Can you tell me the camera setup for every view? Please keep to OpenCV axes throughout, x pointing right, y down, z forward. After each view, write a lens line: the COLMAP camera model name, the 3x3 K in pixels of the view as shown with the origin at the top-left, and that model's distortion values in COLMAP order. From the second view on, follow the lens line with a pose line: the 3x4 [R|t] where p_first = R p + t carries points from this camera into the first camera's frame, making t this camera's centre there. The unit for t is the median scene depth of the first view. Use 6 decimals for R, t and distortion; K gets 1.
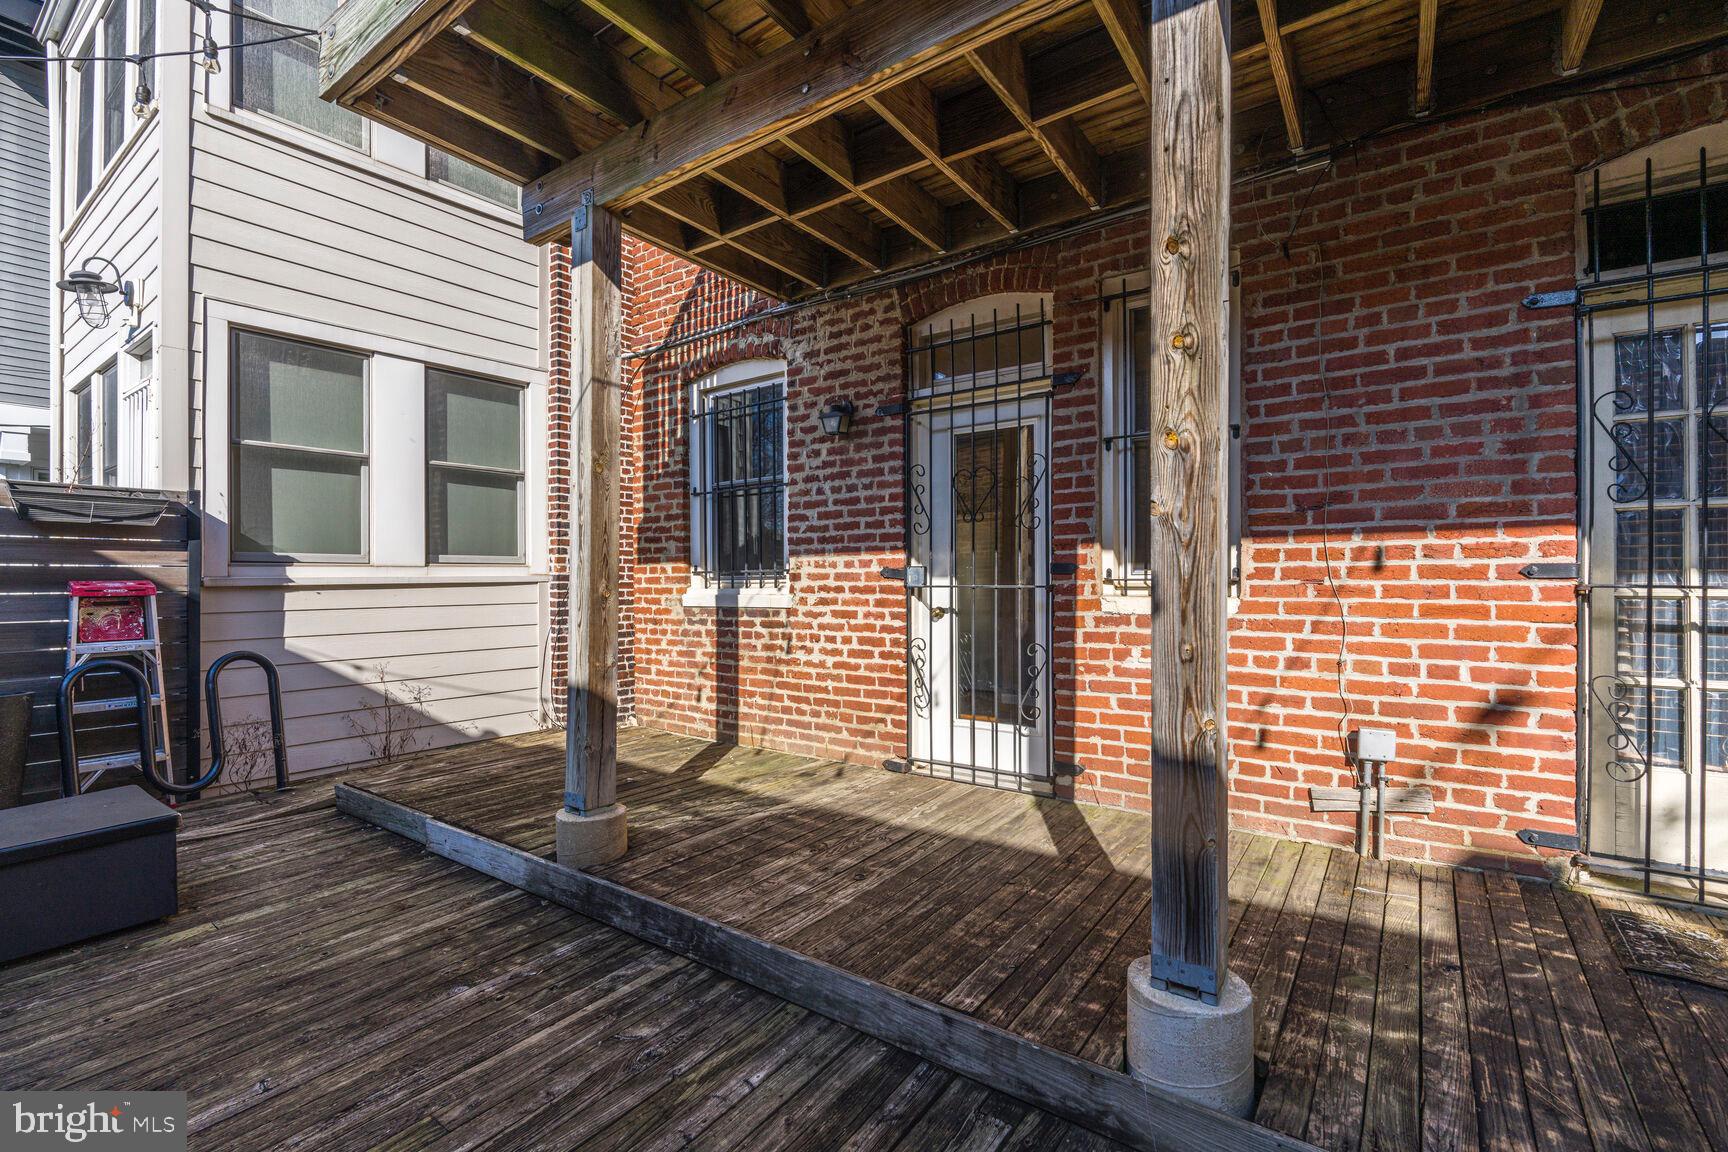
lens RADIAL K [[753.9, 0, 863.0], [0, 753.9, 564.2], [0, 0, 1]] dist [-0.000949, 0.000006]
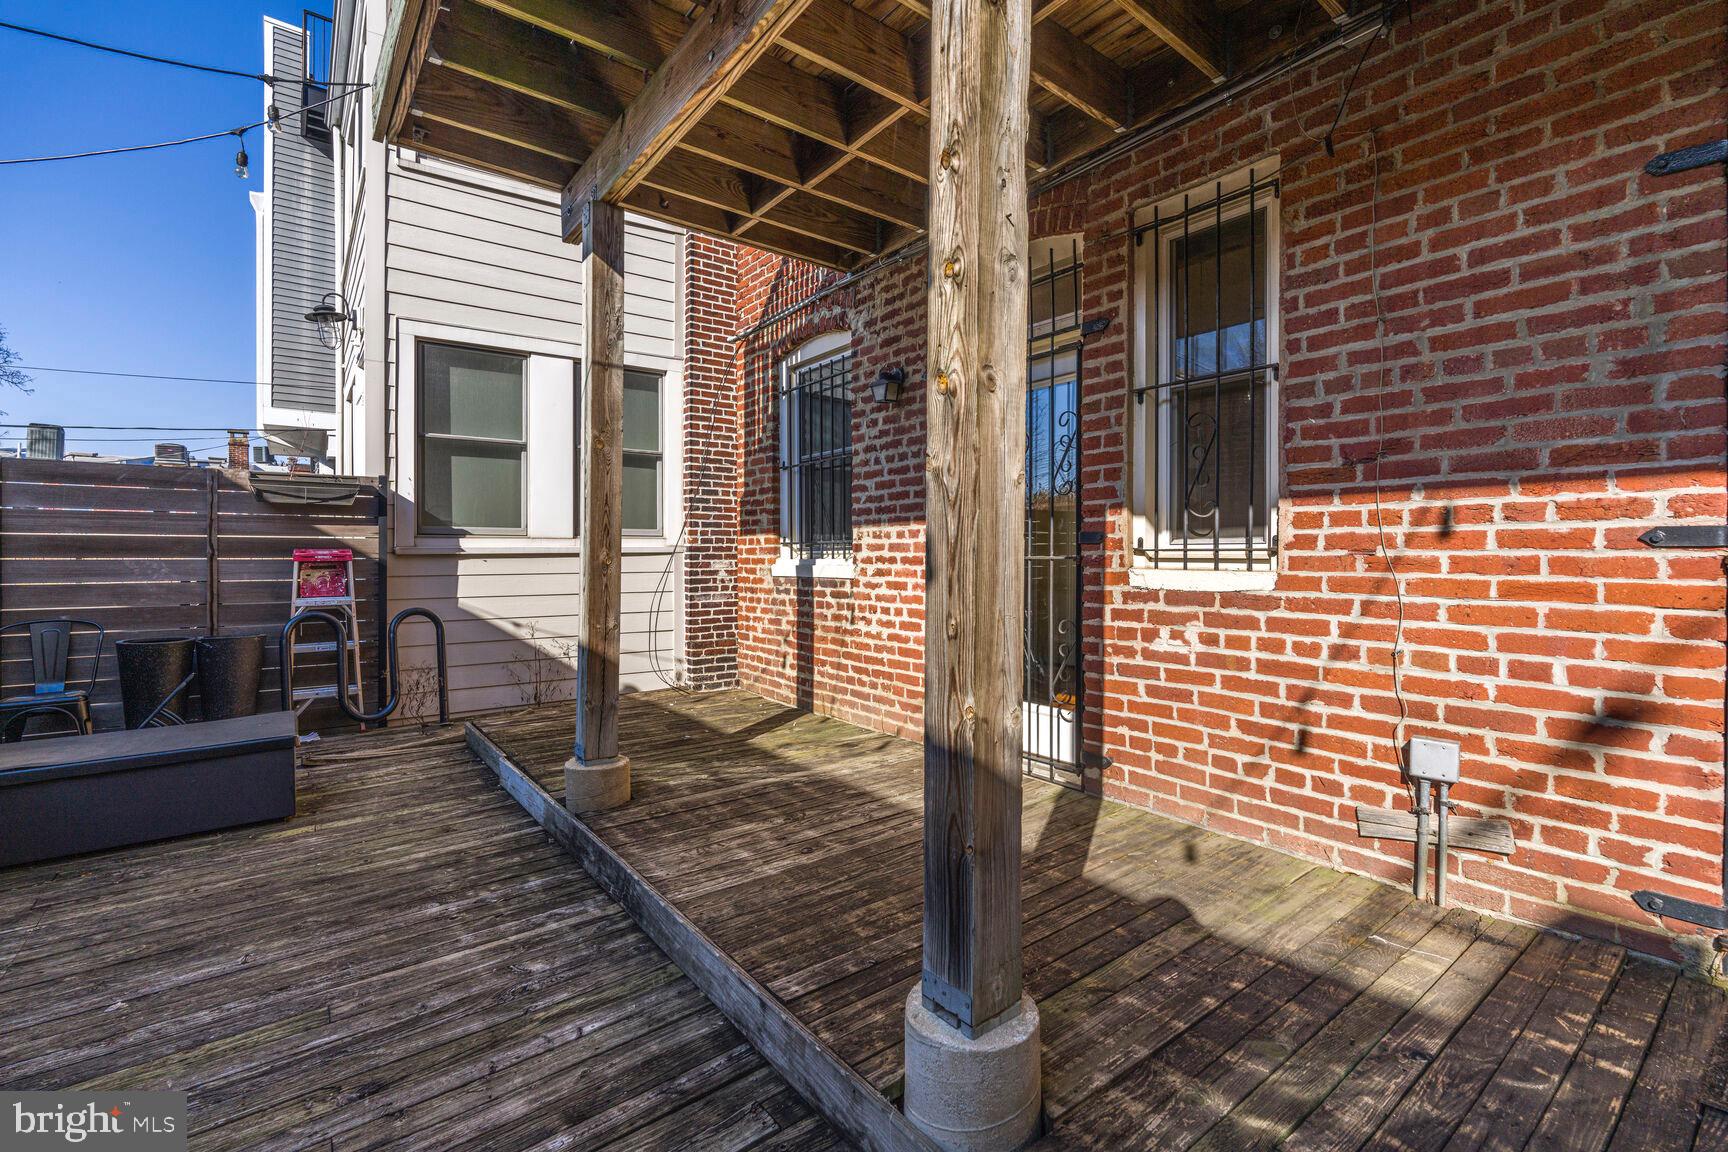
lens RADIAL K [[749.7, 0, 865.1], [0, 749.7, 543.5], [0, 0, 1]] dist [-0.000902, -0.000246]
pose [[0.958316, 0.000198, -0.285711, 0.305492], [0.001672, 0.999979, 0.006303, 0.007853], [0.285706, -0.006518, 0.958295, 0.076411]]
